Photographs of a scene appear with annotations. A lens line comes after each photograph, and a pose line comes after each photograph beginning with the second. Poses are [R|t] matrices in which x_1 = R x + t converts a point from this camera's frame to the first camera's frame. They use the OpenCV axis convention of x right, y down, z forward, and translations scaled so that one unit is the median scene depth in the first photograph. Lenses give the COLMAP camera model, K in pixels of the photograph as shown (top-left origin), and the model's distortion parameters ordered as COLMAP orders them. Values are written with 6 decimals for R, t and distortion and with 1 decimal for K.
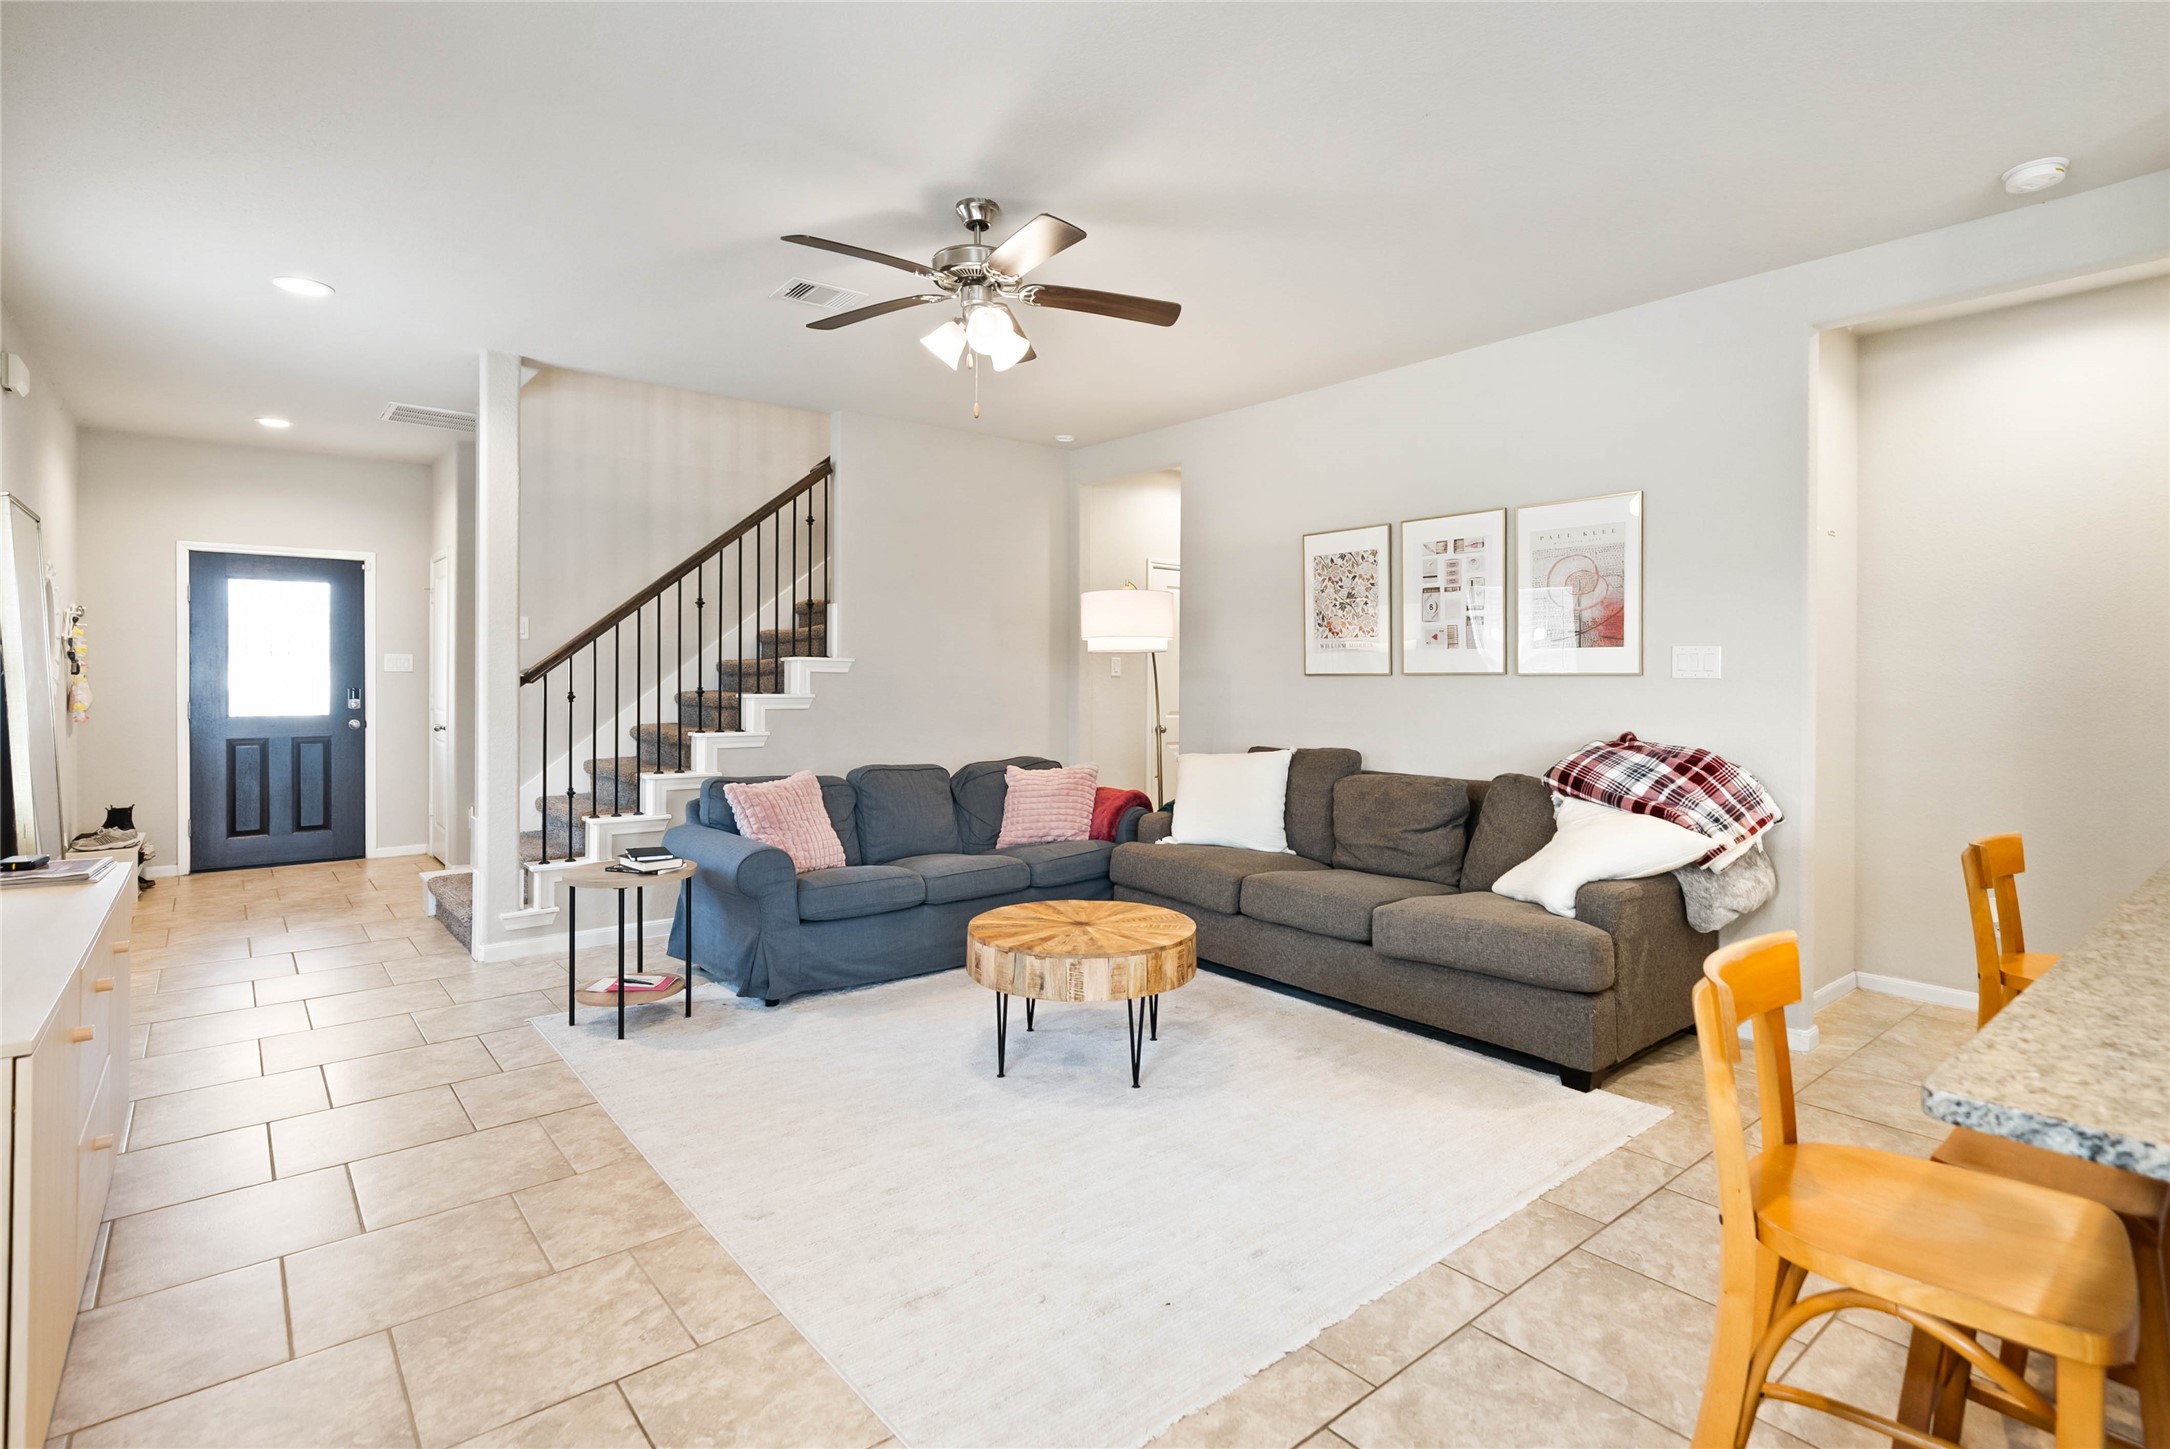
lens RADIAL K [[1058.2, 0, 1101.4], [0, 1058.2, 669.5], [0, 0, 1]] dist [-0.002555, -0.004490]
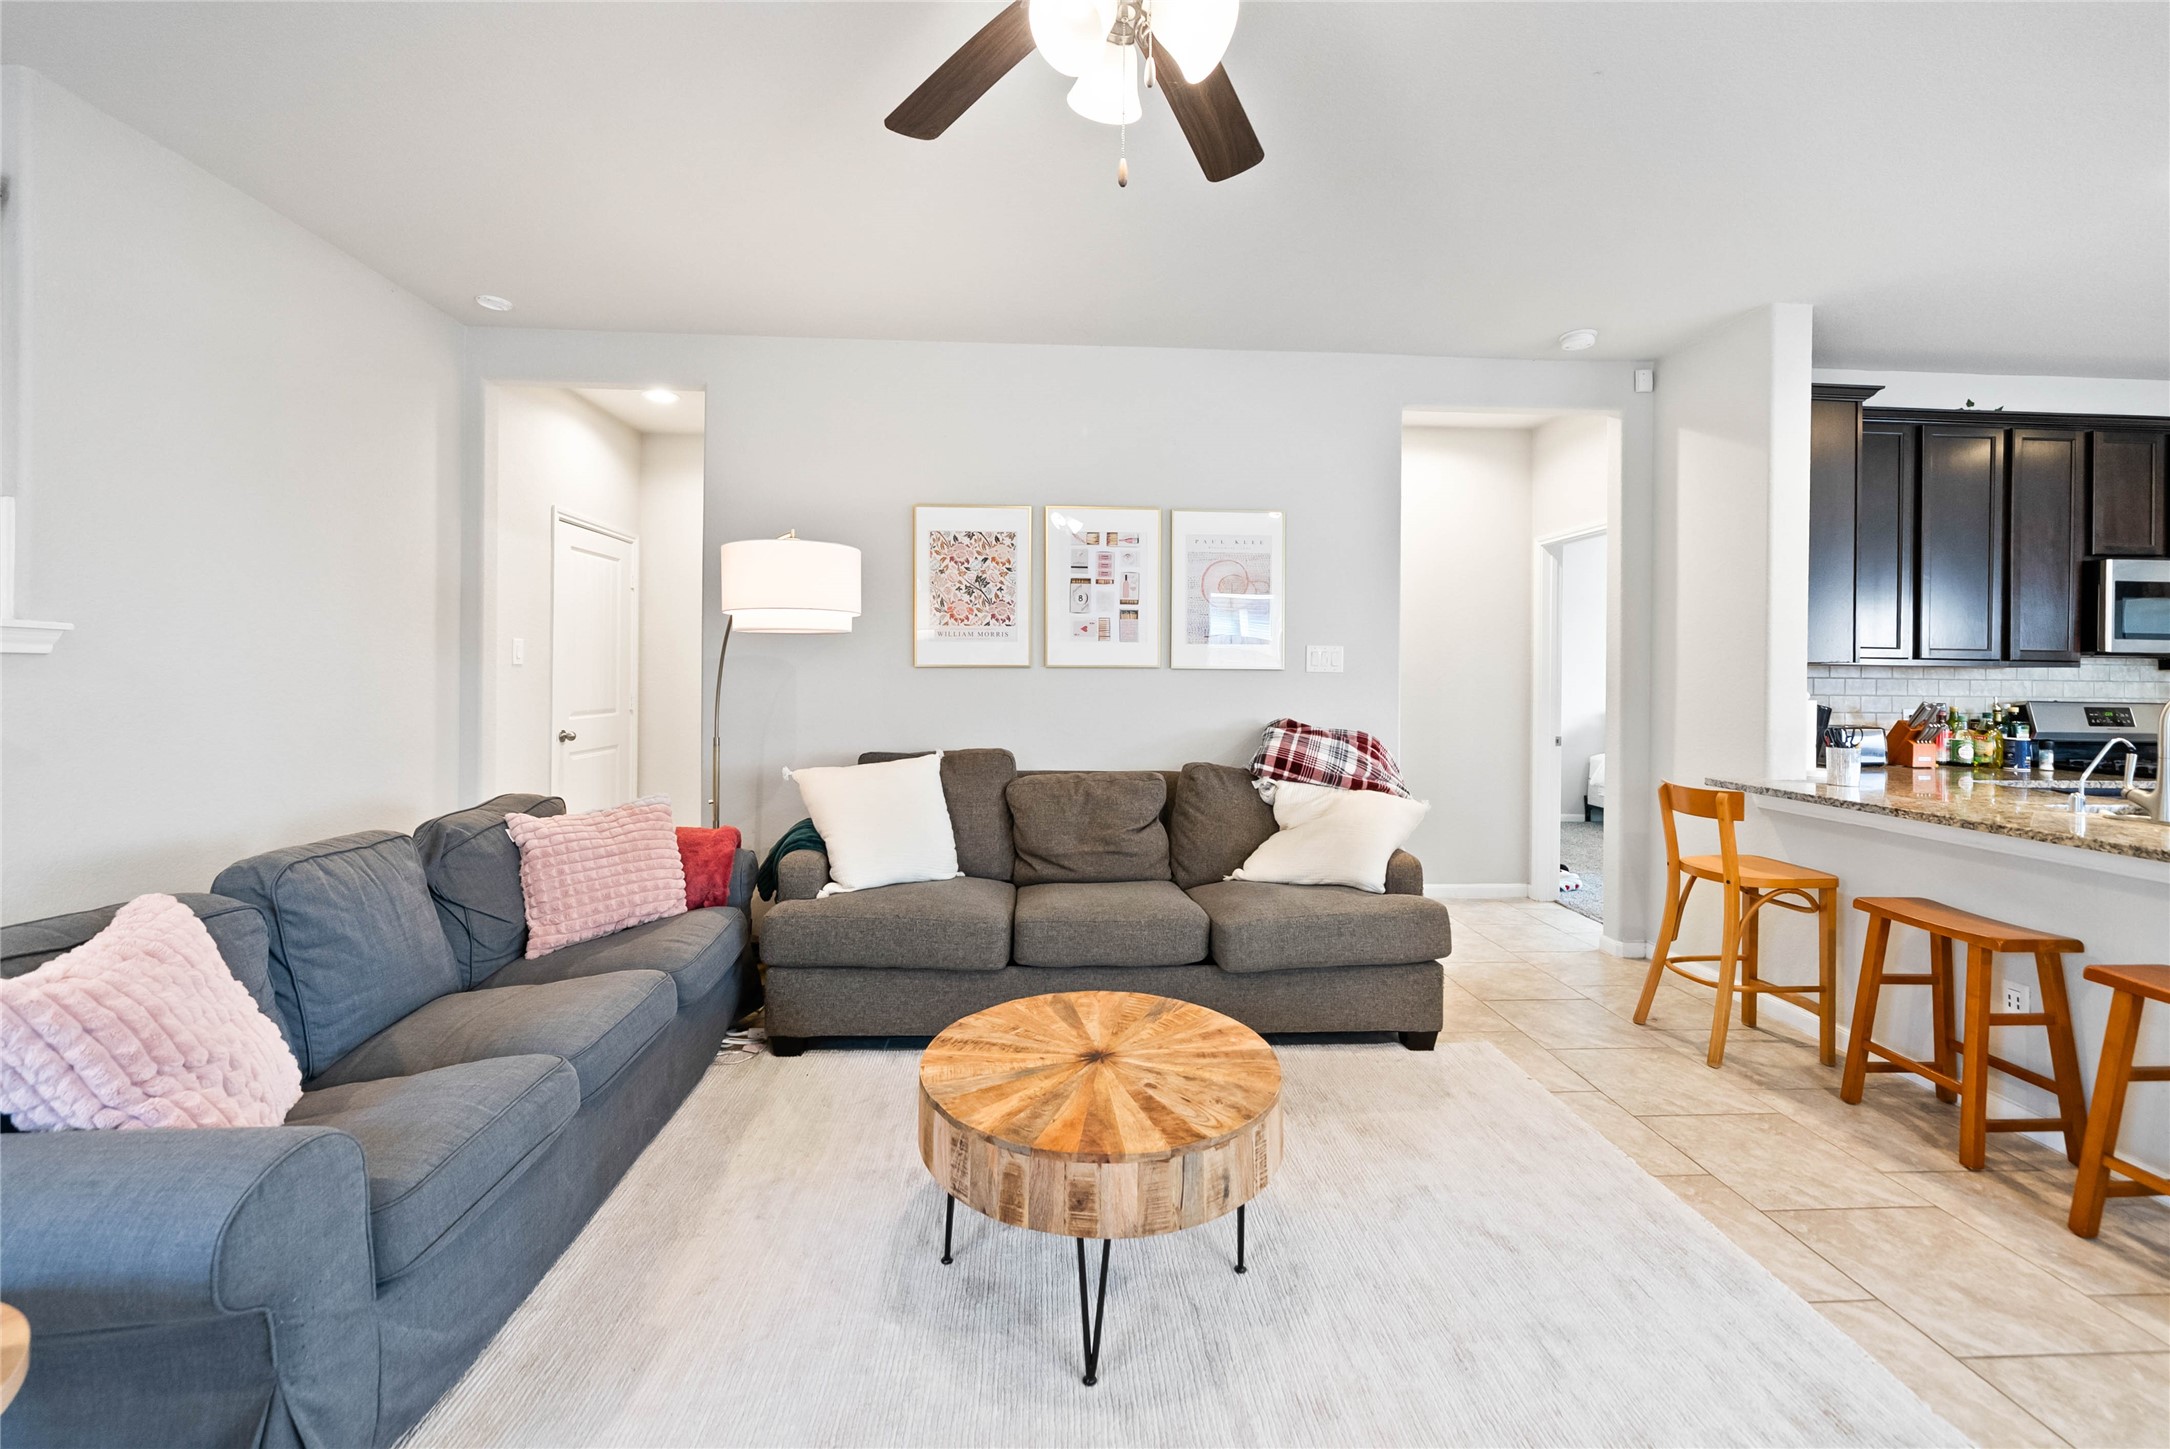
lens RADIAL K [[869.3, 0, 1079.9], [0, 869.3, 670.0], [0, 0, 1]] dist [-0.002427, -0.000320]
pose [[0.603486, 0.001114, 0.797373, -0.322107], [-0.011738, 0.999903, 0.007487, 0.001424], [-0.797287, -0.013878, 0.603440, 0.501142]]
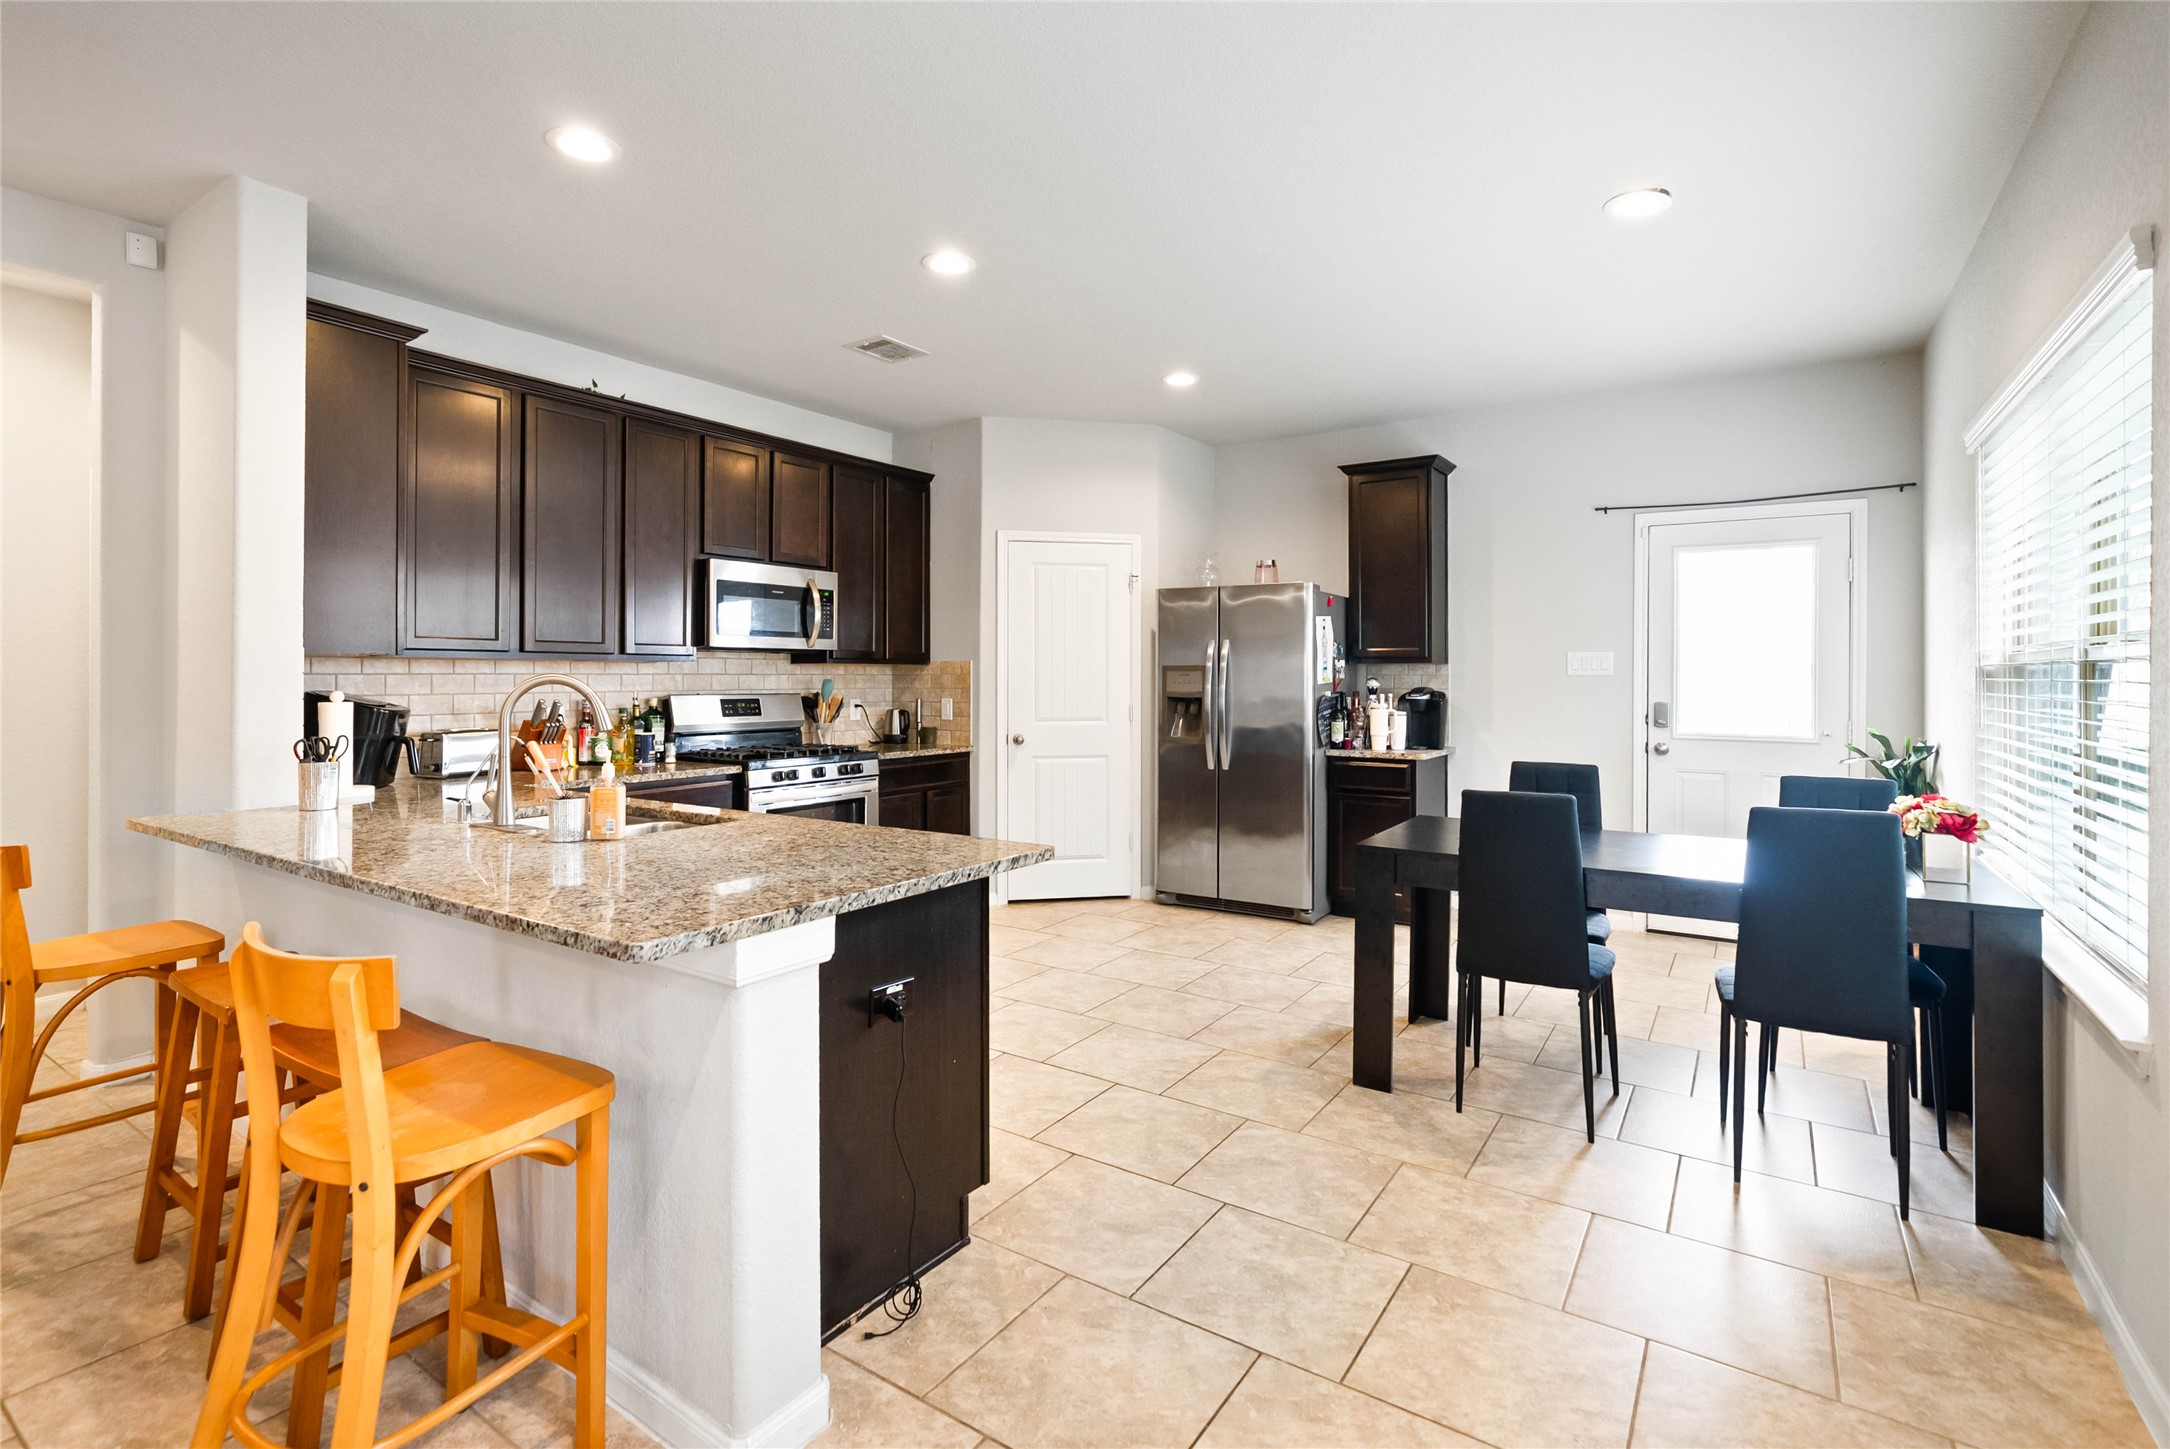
lens RADIAL K [[997.8, 0, 1097.1], [0, 997.8, 667.5], [0, 0, 1]] dist [-0.006800, 0.001751]
pose [[-0.288336, 0.003650, 0.957522, -0.155497], [-0.003702, 0.999981, -0.004926, 0.003522], [-0.957522, -0.004966, -0.288317, 0.165246]]
